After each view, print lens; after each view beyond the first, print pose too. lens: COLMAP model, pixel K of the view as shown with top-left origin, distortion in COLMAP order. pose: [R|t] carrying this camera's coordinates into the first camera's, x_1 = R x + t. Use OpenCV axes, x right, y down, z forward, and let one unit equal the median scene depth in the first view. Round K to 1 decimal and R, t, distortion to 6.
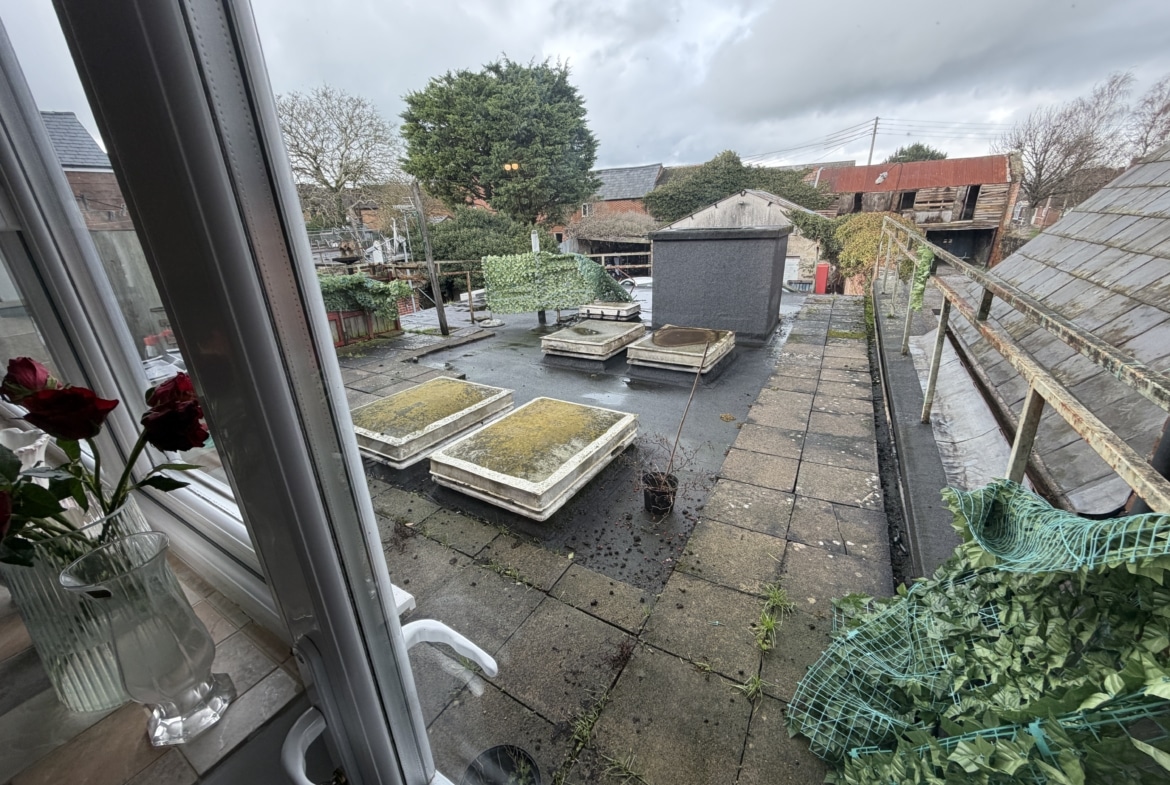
lens RADIAL K [[466.9, 0, 586.4], [0, 466.9, 390.5], [0, 0, 1]] dist [0.001288, 0.000030]
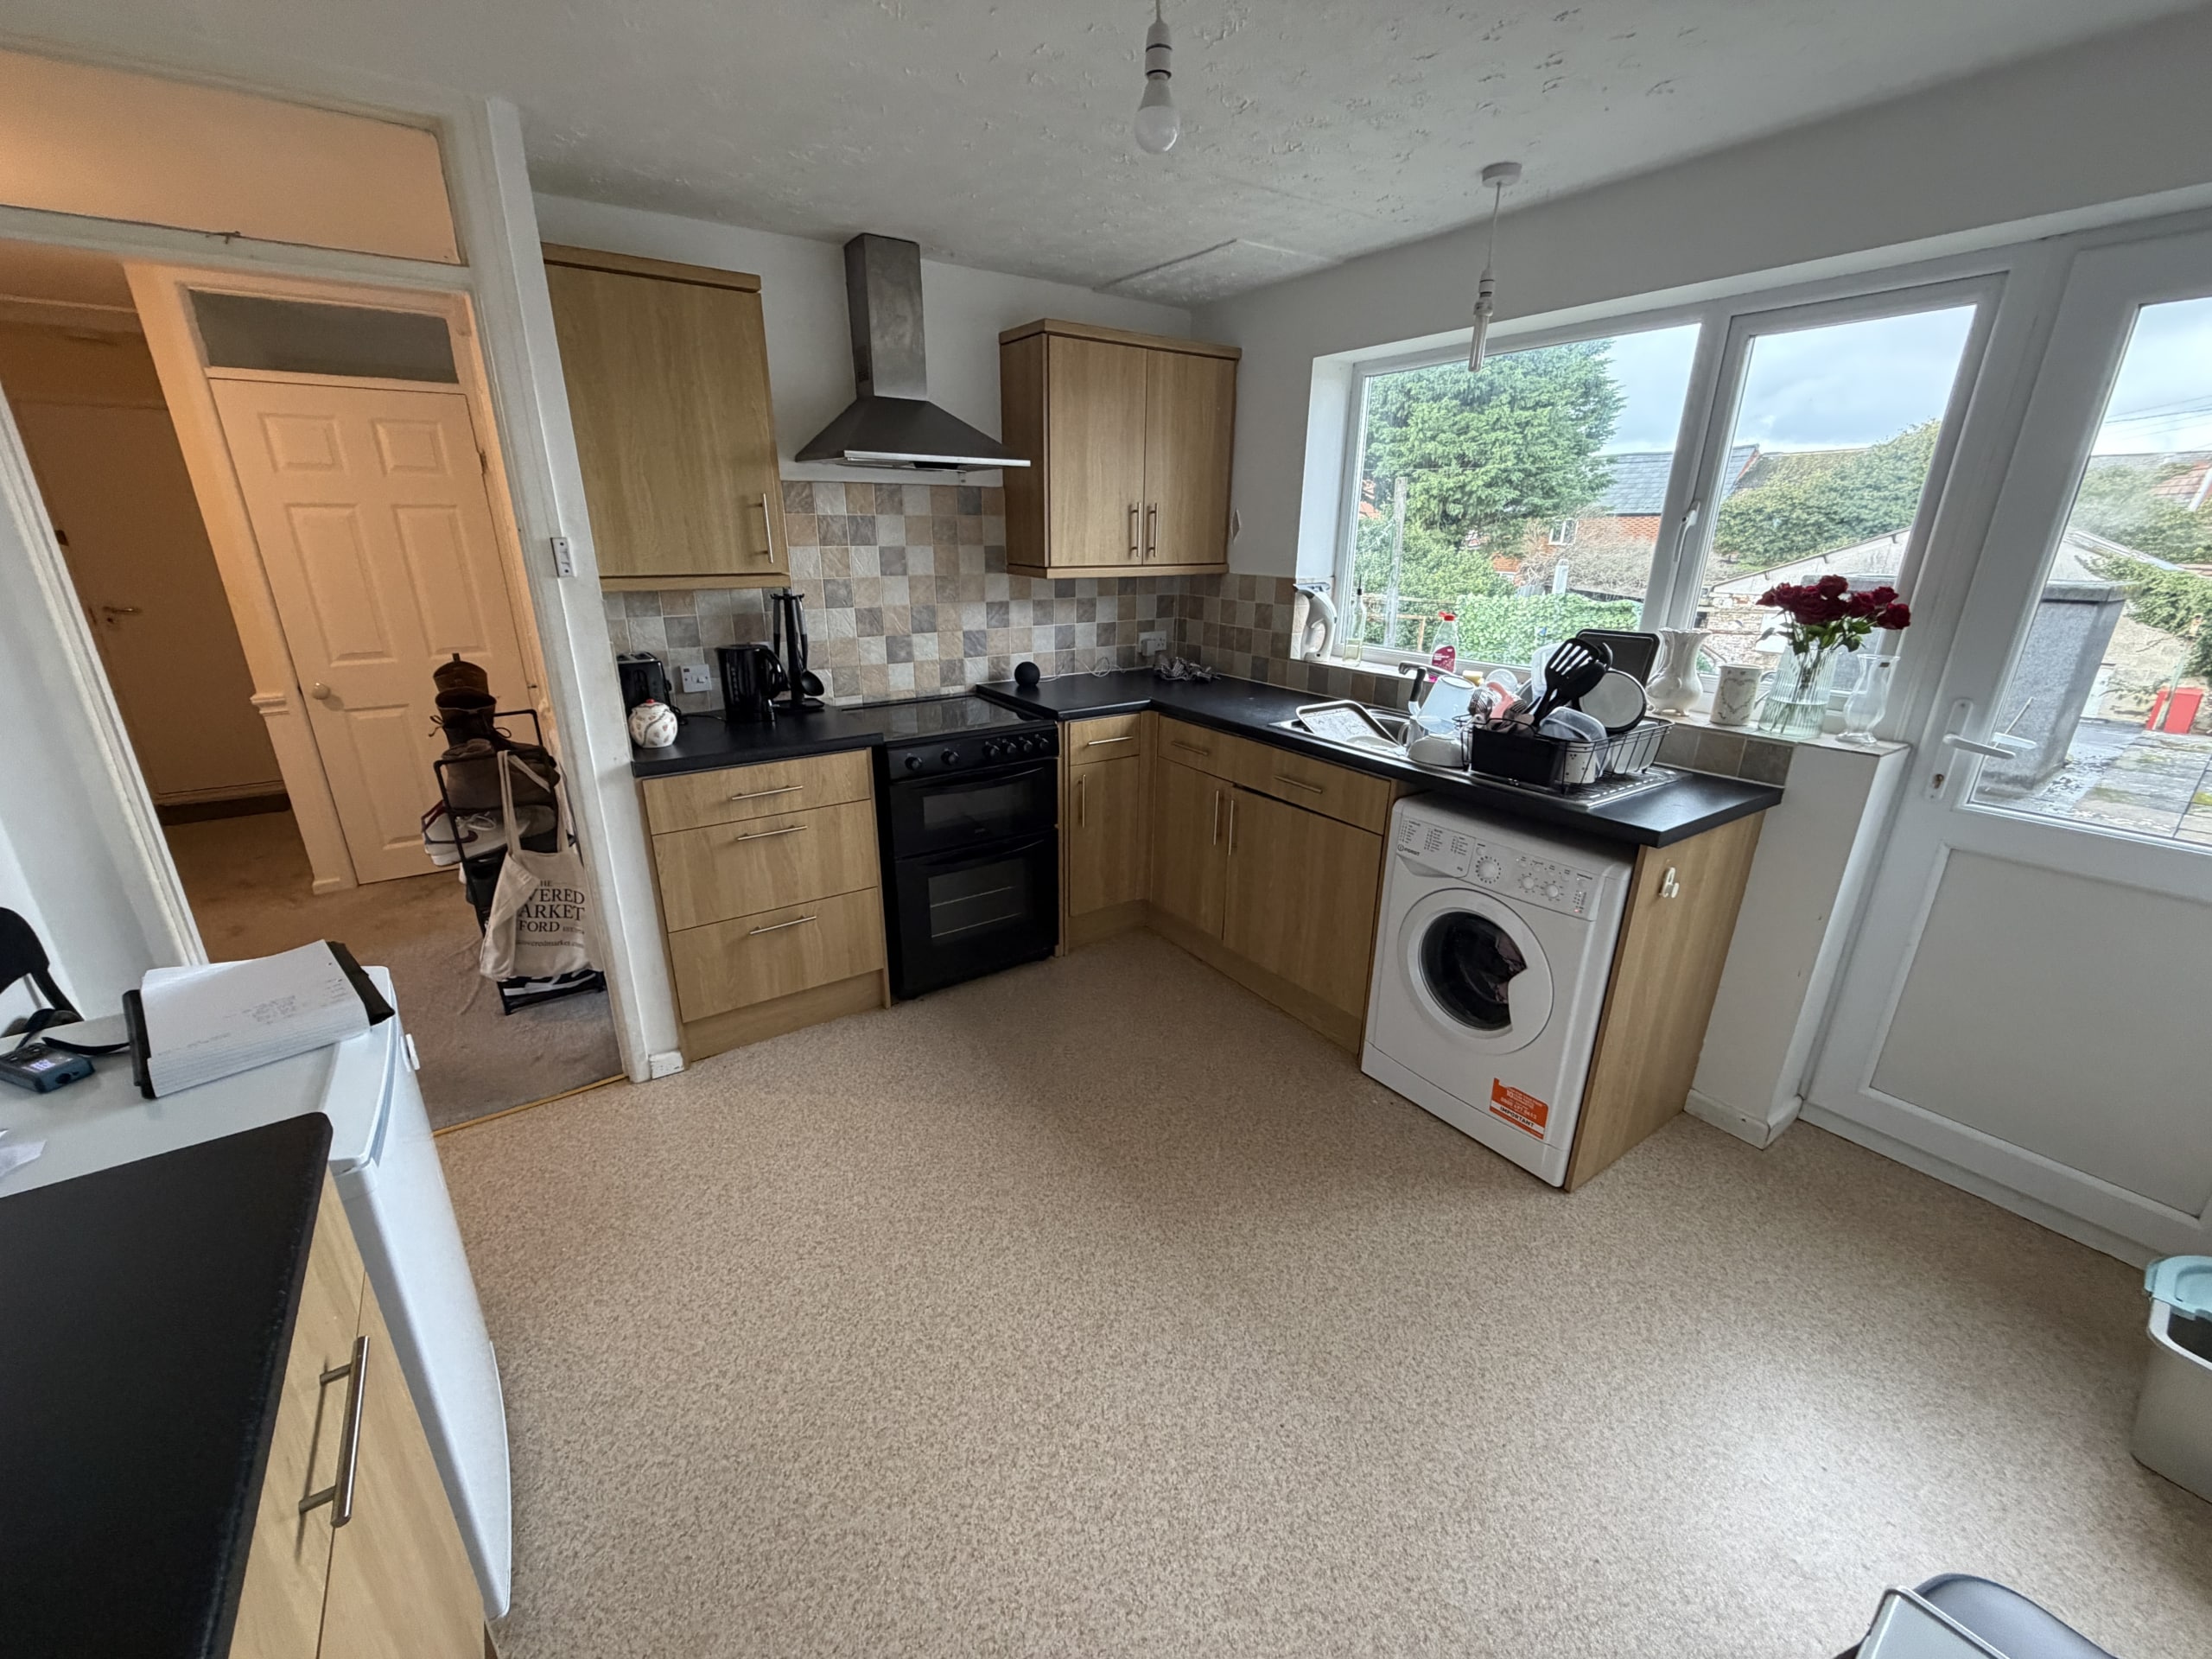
lens RADIAL K [[882.1, 0, 1095.8], [0, 882.1, 832.6], [0, 0, 1]] dist [0.000751, 0.000410]
pose [[0.906375, 0.186045, -0.379305, -0.051146], [-0.196738, 0.980397, 0.010755, 0.036929], [0.373870, 0.064876, 0.925209, -0.087983]]
